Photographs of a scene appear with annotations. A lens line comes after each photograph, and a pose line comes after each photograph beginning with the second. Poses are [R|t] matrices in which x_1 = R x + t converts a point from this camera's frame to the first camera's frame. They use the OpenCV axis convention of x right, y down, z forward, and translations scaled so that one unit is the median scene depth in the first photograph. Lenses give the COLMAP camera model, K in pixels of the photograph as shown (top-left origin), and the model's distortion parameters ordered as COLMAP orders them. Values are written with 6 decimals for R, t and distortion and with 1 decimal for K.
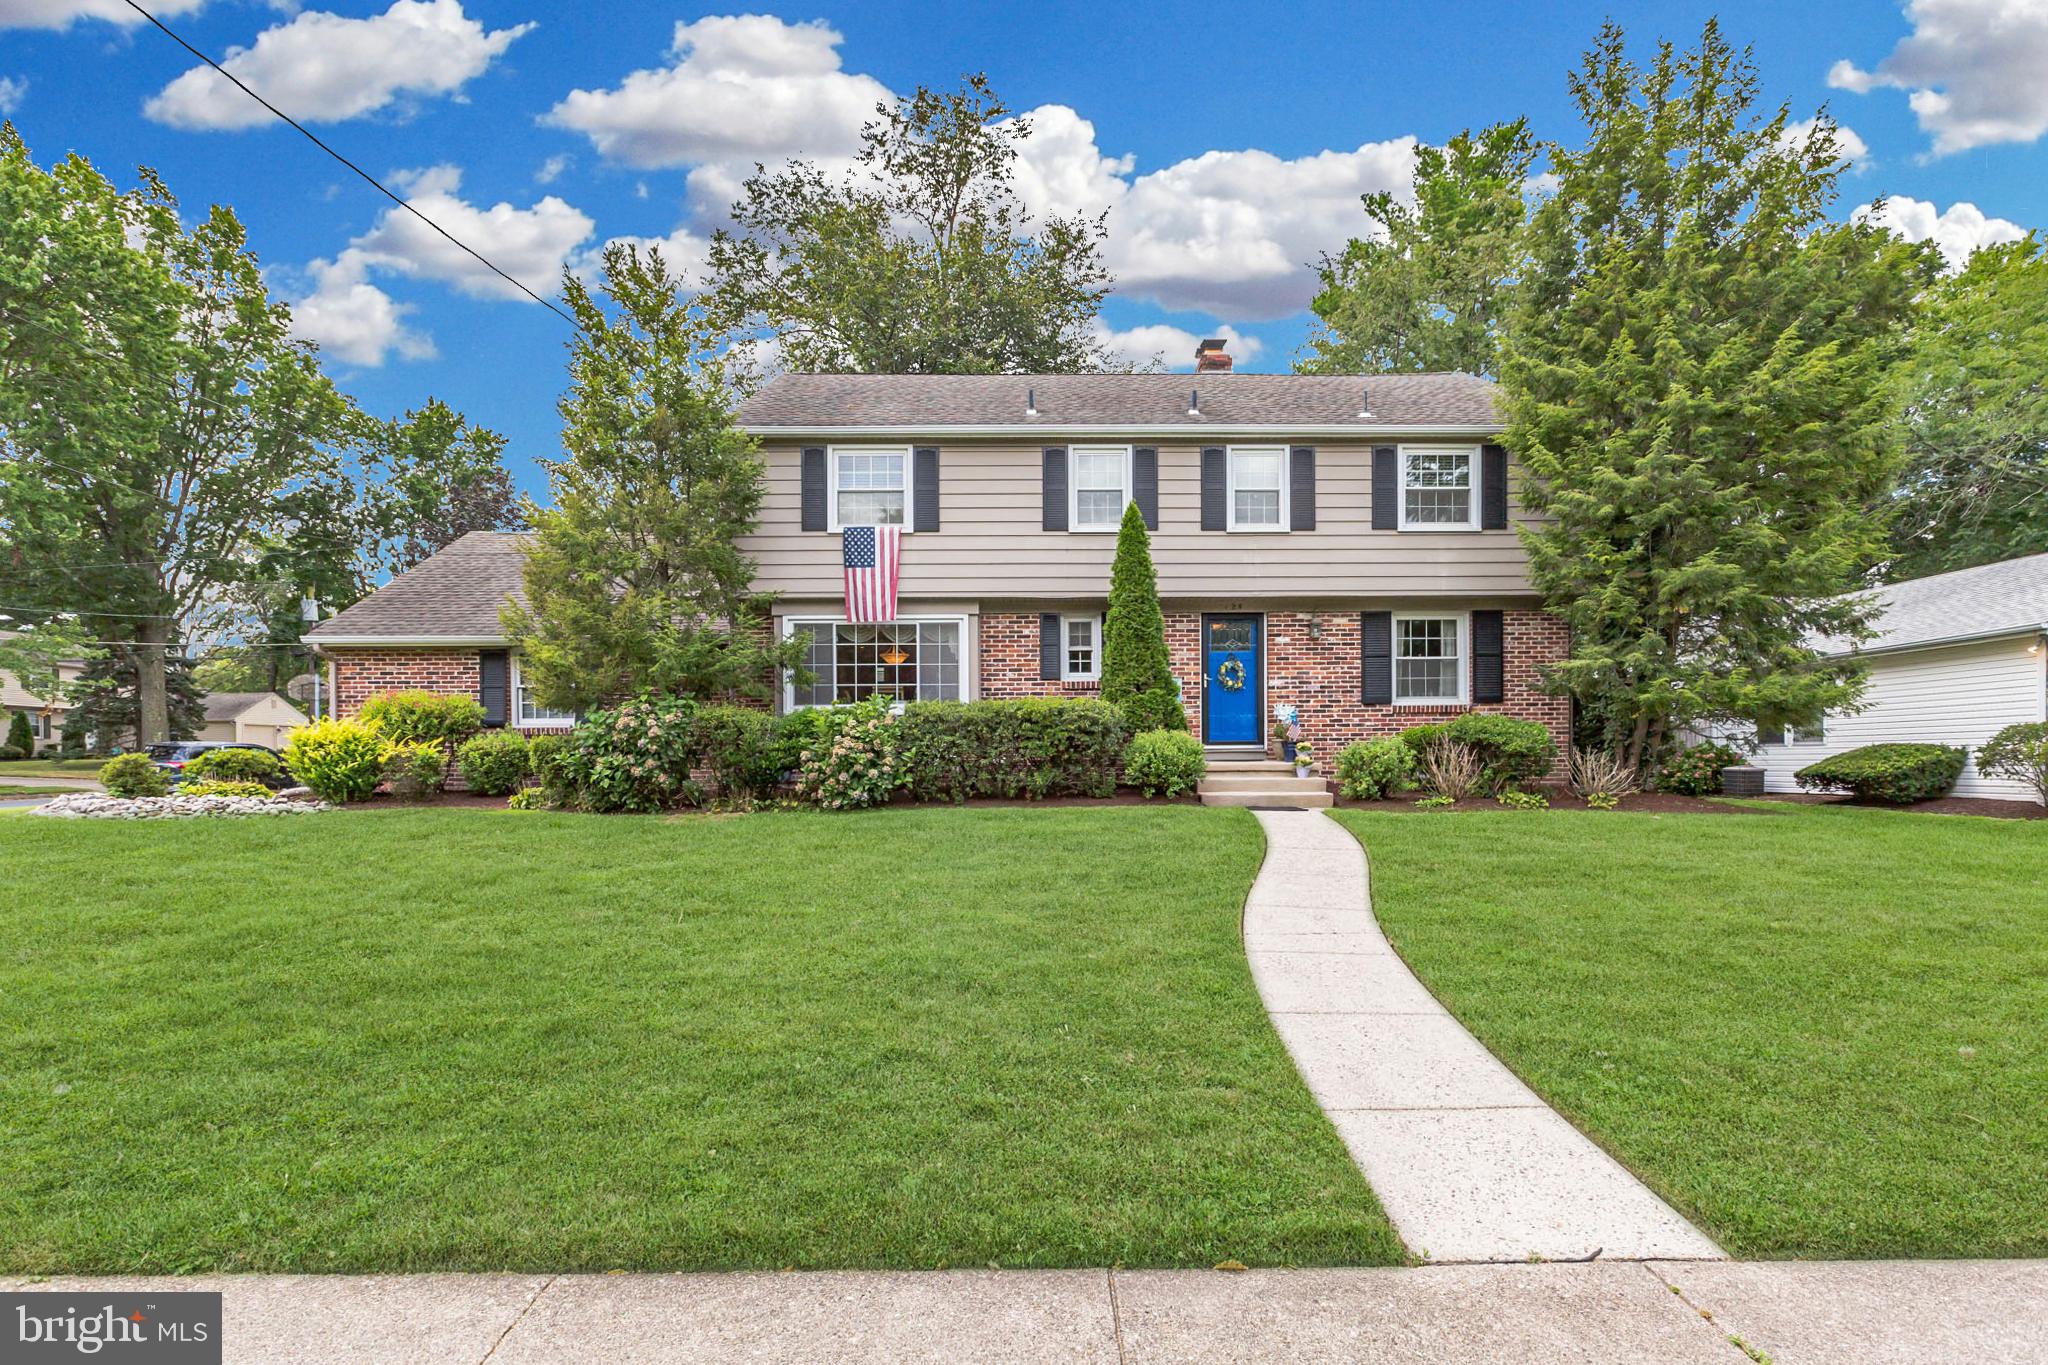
lens RADIAL K [[972.6, 0, 1023.9], [0, 972.6, 768.7], [0, 0, 1]] dist [-0.000701, 0.000253]
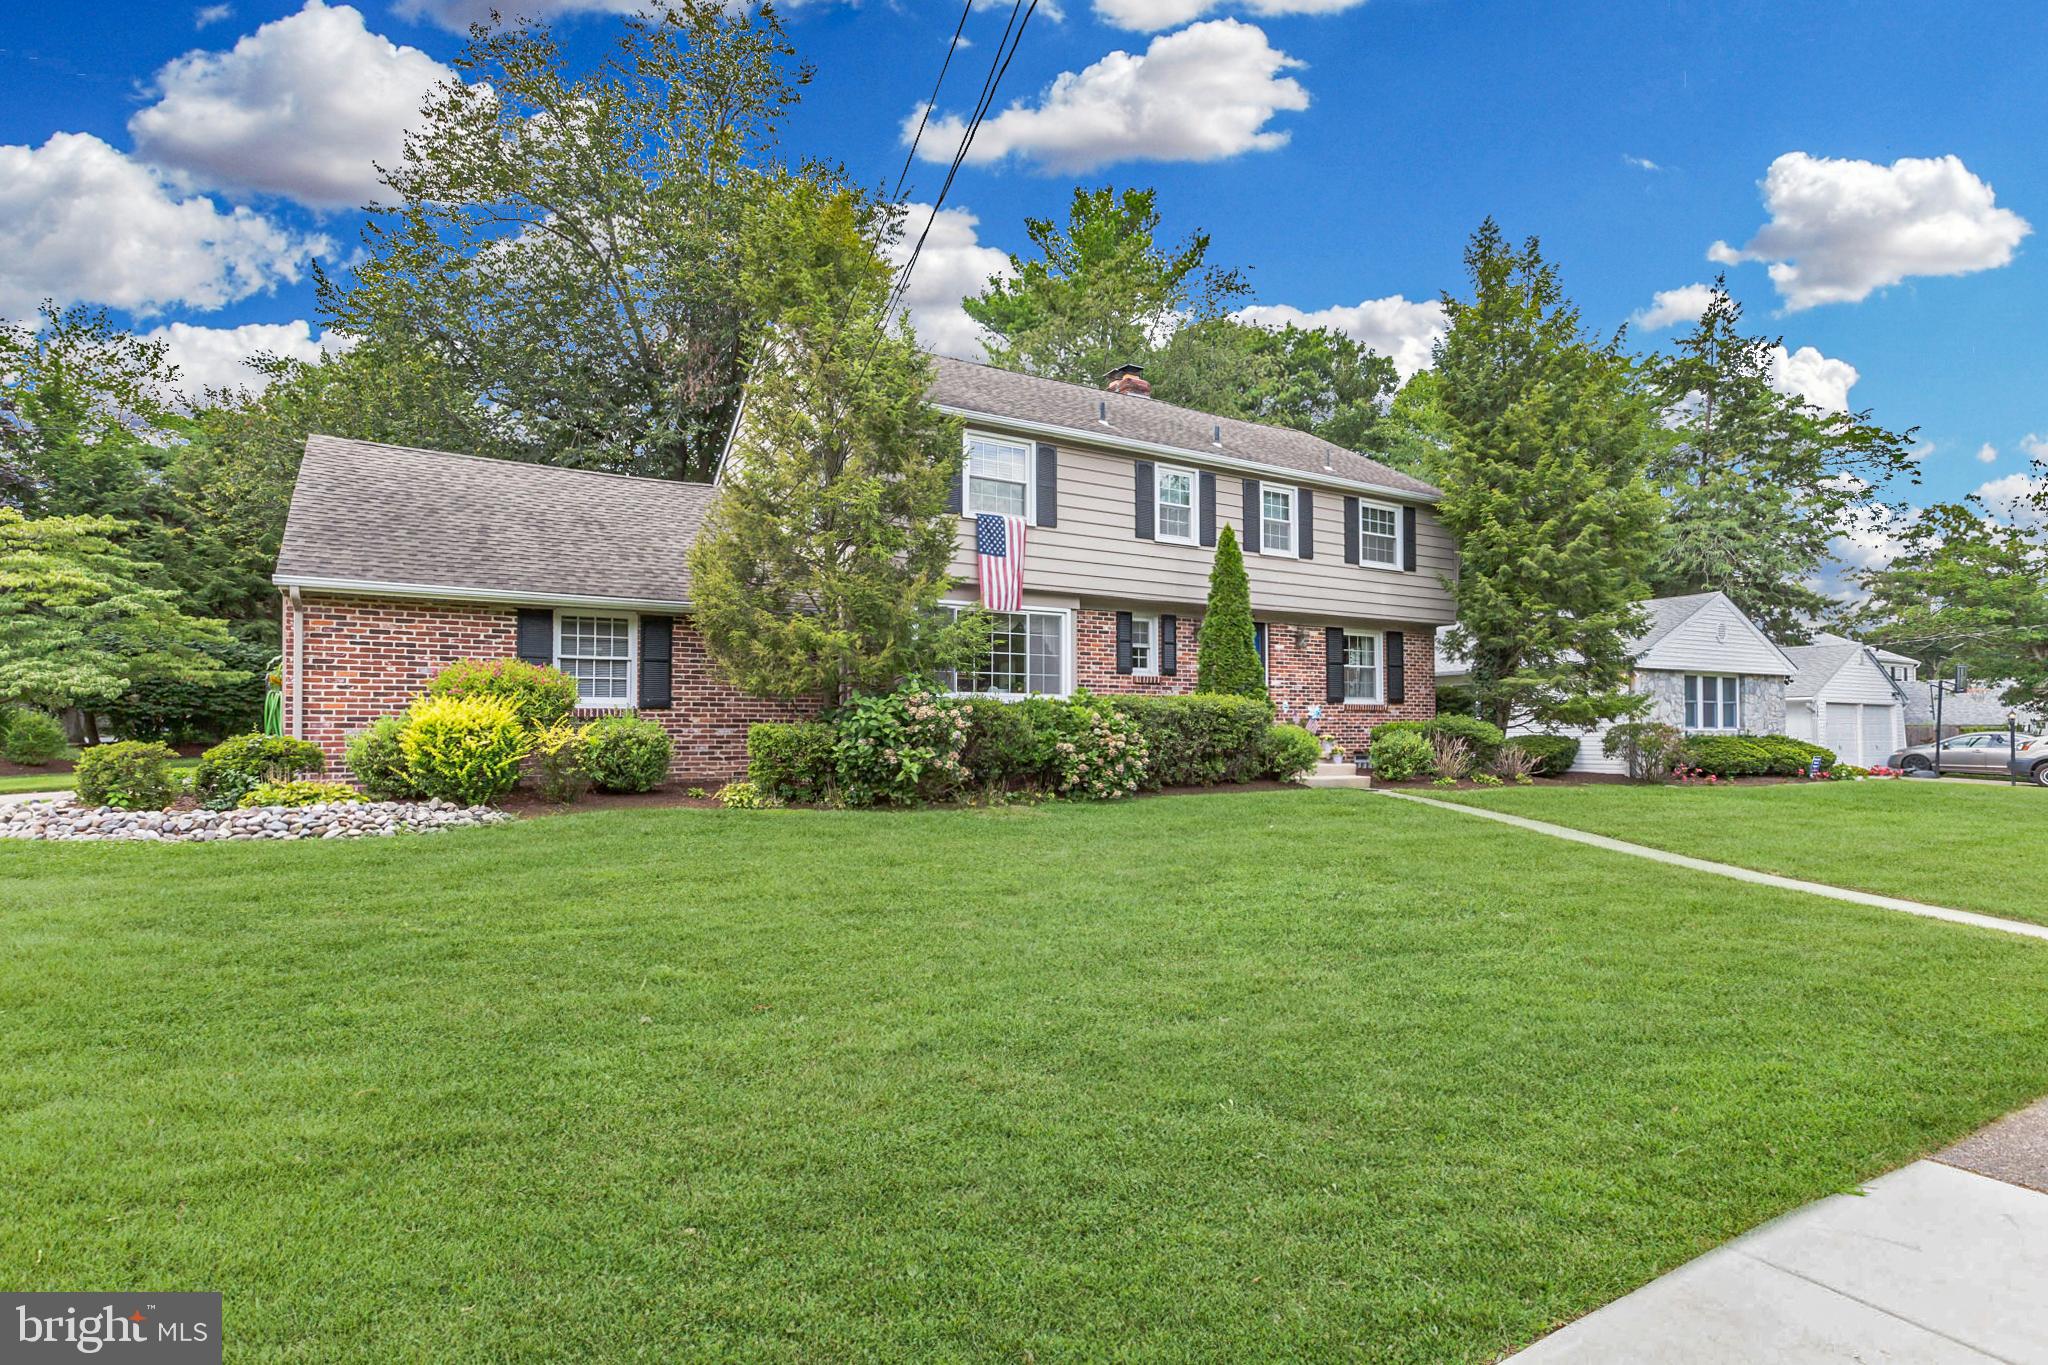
lens RADIAL K [[1039.0, 0, 1023.5], [0, 1039.0, 713.3], [0, 0, 1]] dist [0.000396, -0.000075]
pose [[0.859423, 0.016465, 0.511001, -0.674985], [-0.001665, 0.999566, -0.029407, -0.014124], [-0.511263, 0.024423, 0.859077, 0.074116]]
